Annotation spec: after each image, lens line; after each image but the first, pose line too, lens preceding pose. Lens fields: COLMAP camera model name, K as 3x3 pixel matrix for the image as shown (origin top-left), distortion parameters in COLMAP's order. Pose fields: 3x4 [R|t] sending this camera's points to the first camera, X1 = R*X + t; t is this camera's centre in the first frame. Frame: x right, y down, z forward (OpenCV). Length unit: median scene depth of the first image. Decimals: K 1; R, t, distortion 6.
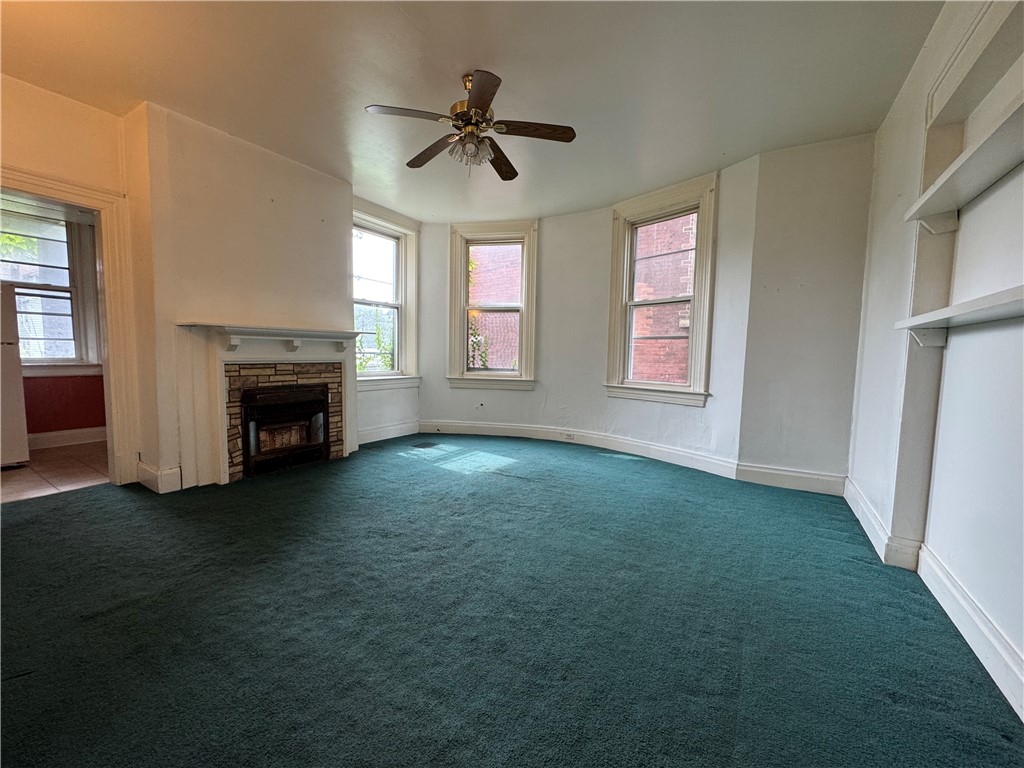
lens RADIAL K [[410.0, 0, 511.8], [0, 410.0, 383.0], [0, 0, 1]] dist [-0.001169, -0.000437]
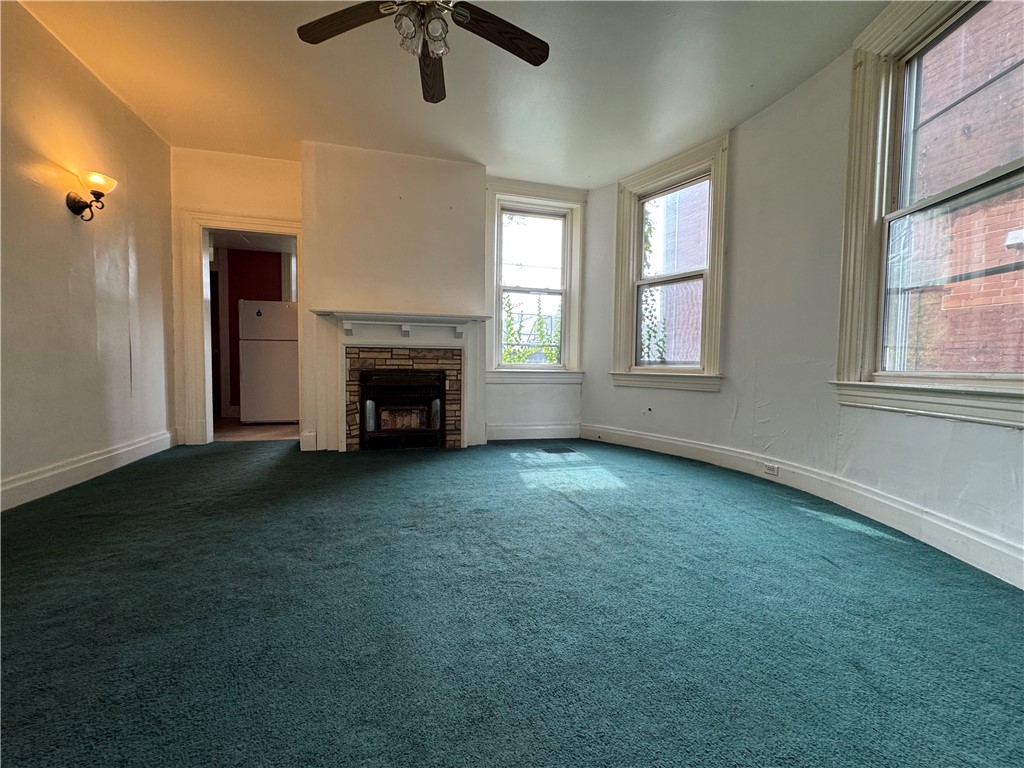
lens RADIAL K [[410.0, 0, 510.7], [0, 410.0, 382.9], [0, 0, 1]] dist [-0.001169, -0.000437]
pose [[0.732351, 0.022717, -0.680548, 0.332064], [-0.049554, 0.998571, -0.019993, 0.043058], [0.679122, 0.048365, 0.732430, 0.378595]]
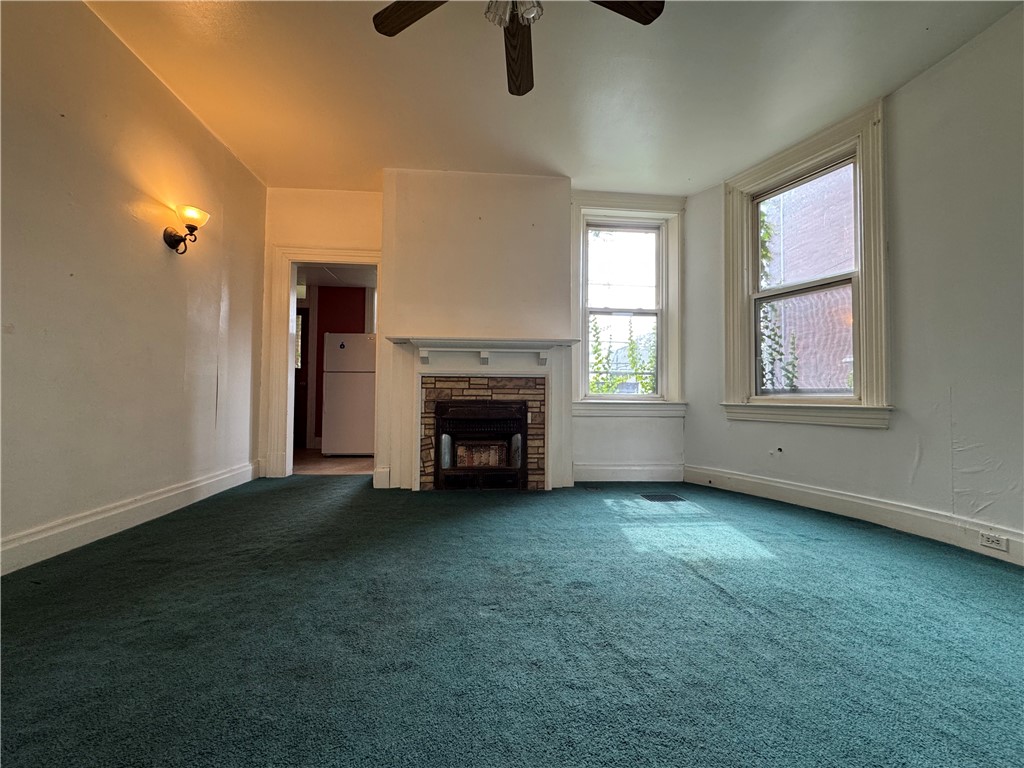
lens RADIAL K [[410.0, 0, 510.8], [0, 410.0, 382.9], [0, 0, 1]] dist [-0.001169, -0.000437]
pose [[0.600616, -0.038272, -0.798621, 0.229473], [-0.055838, 0.994407, -0.089649, 0.042390], [0.797585, 0.098438, 0.595120, 0.436797]]
